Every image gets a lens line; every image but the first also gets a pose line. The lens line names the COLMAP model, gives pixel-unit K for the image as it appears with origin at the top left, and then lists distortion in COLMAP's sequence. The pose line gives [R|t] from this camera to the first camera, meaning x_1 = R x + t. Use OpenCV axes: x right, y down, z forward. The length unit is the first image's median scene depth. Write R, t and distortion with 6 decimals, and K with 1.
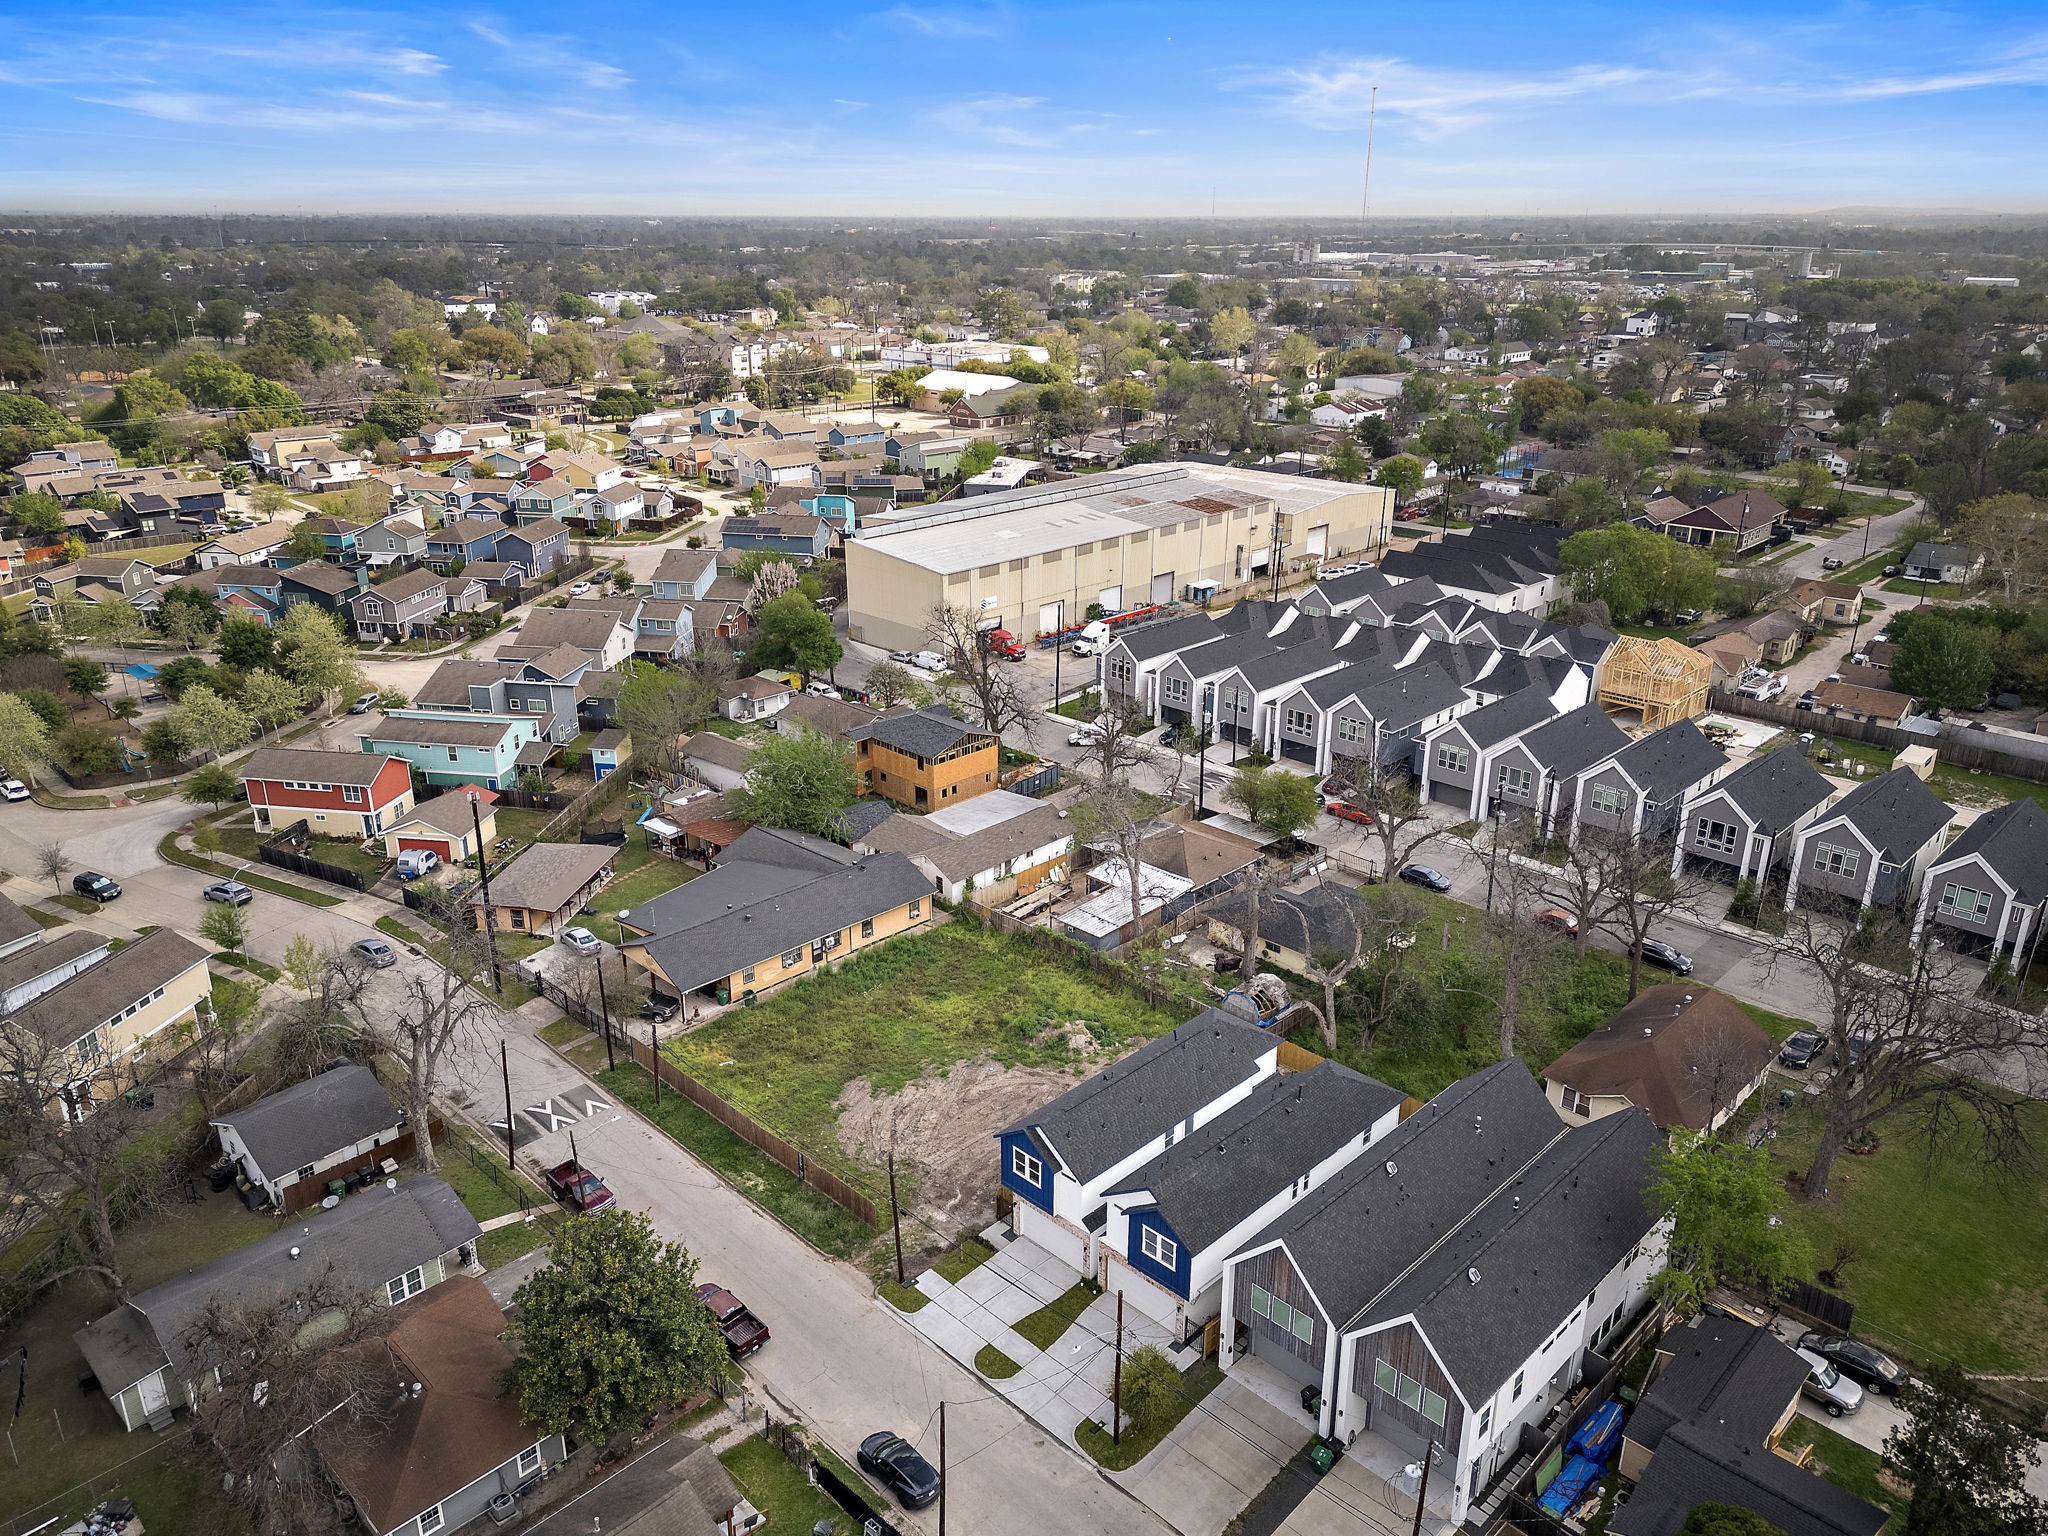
lens RADIAL K [[1455.2, 0, 1021.6], [0, 1455.2, 771.4], [0, 0, 1]] dist [0.058027, -0.016679]
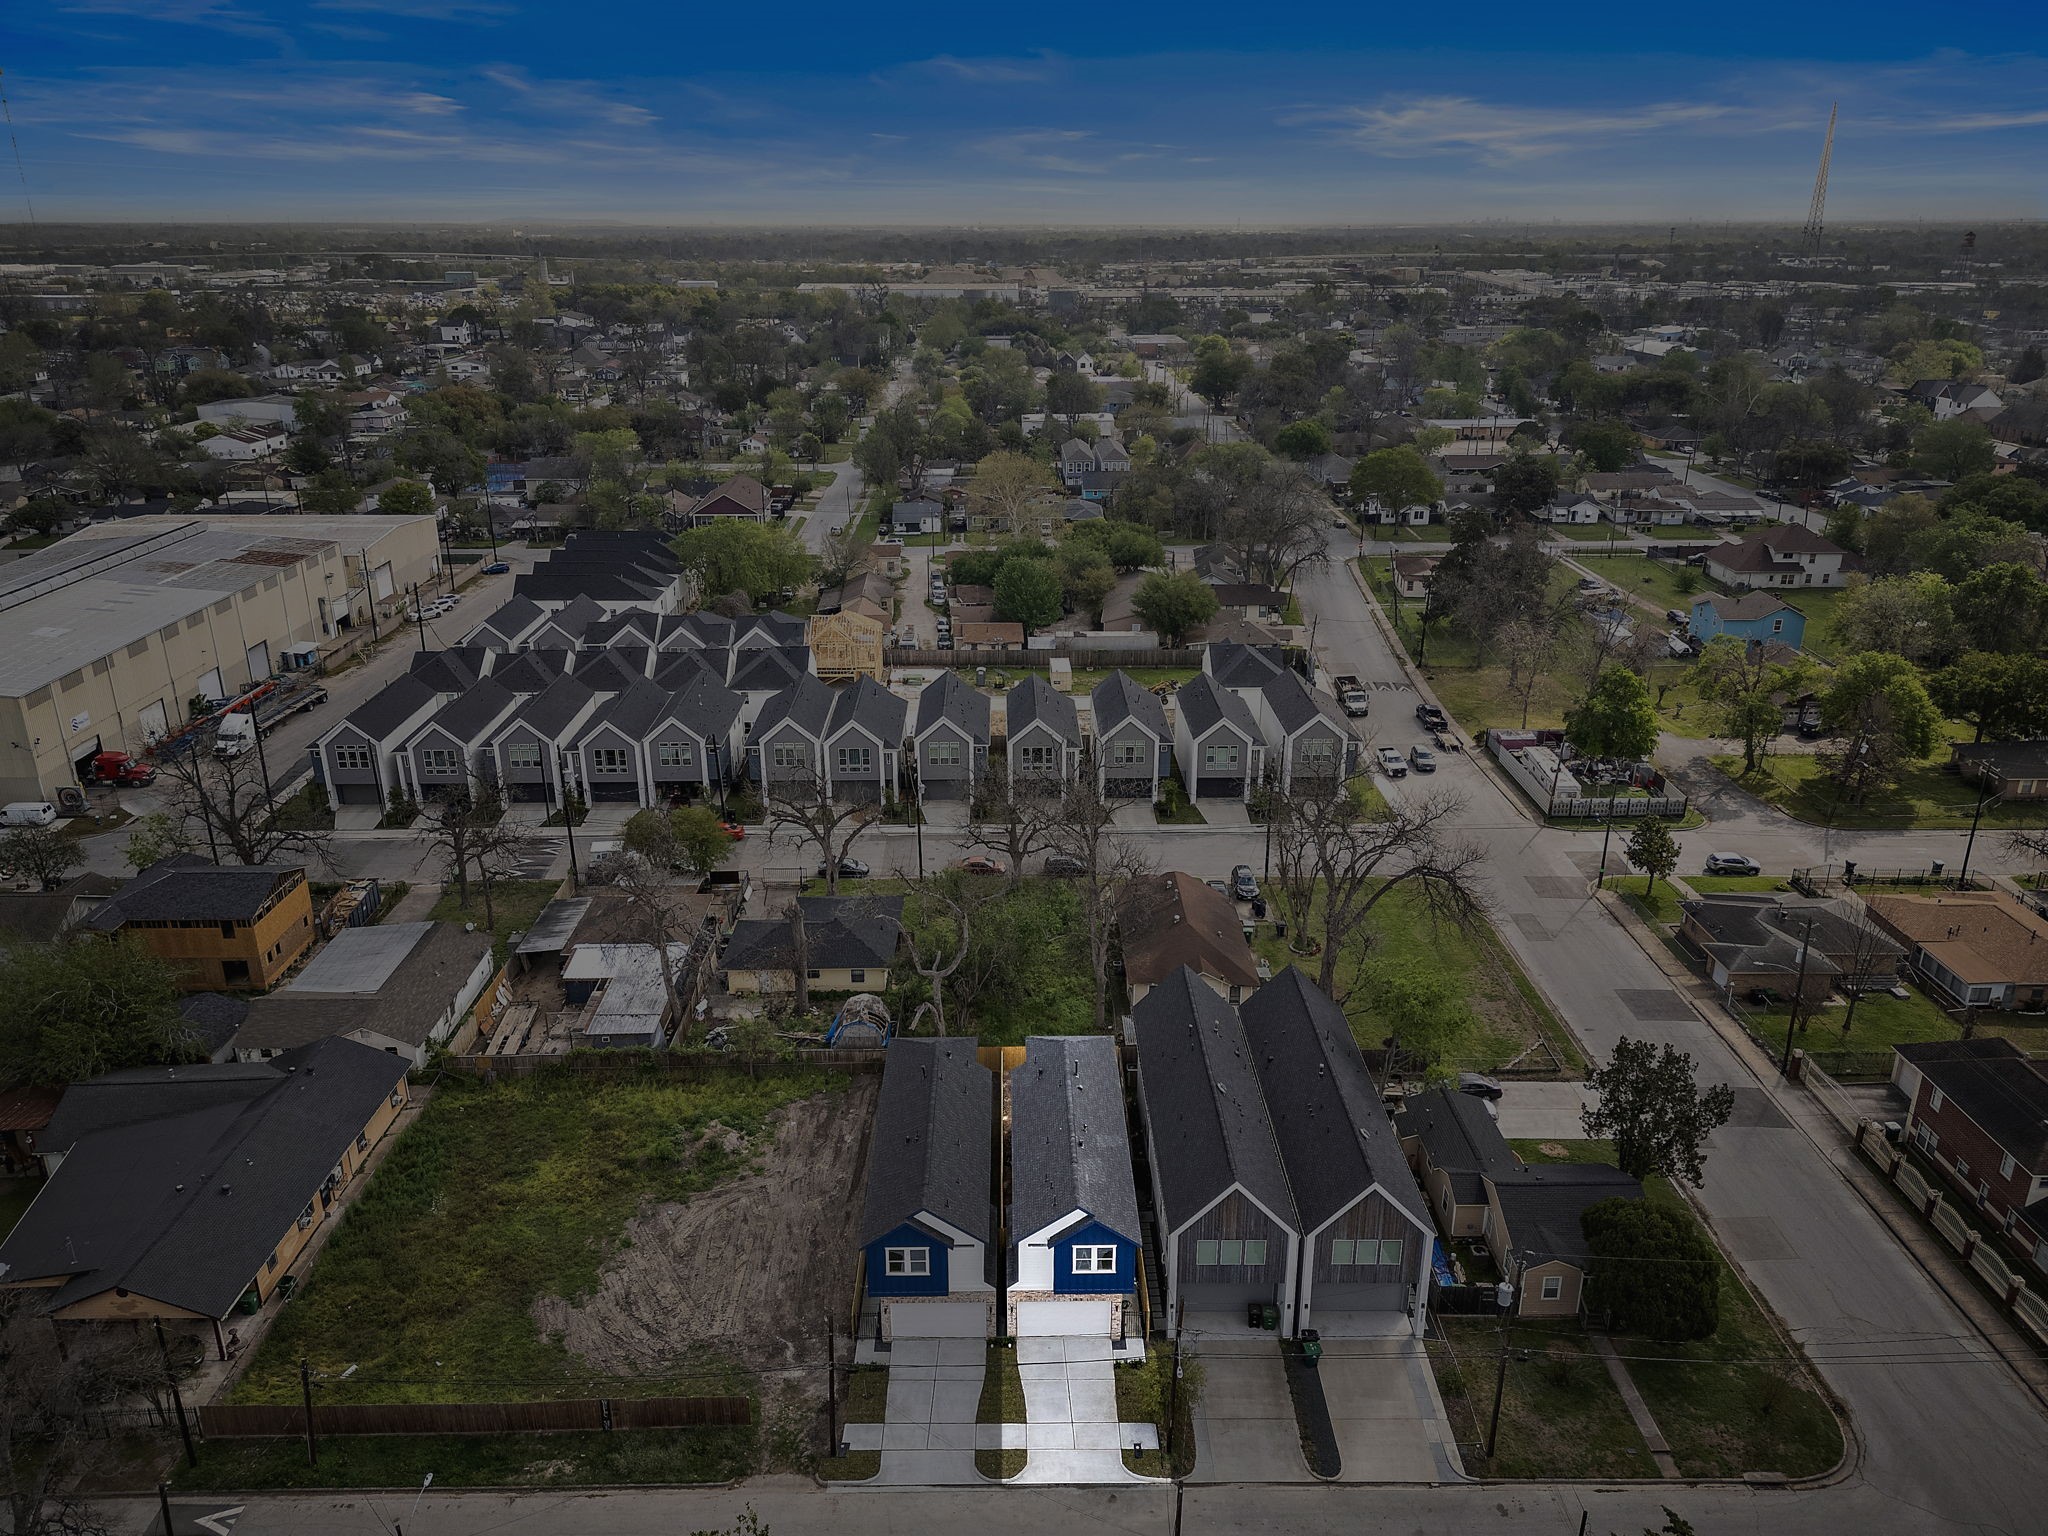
lens RADIAL K [[1455.2, 0, 1026.8], [0, 1455.2, 768.7], [0, 0, 1]] dist [0.058027, -0.016679]
pose [[0.700467, -0.250481, 0.668286, -0.272842], [0.255221, 0.962380, 0.093200, -0.052047], [-0.666490, 0.105277, 0.738043, 0.137938]]
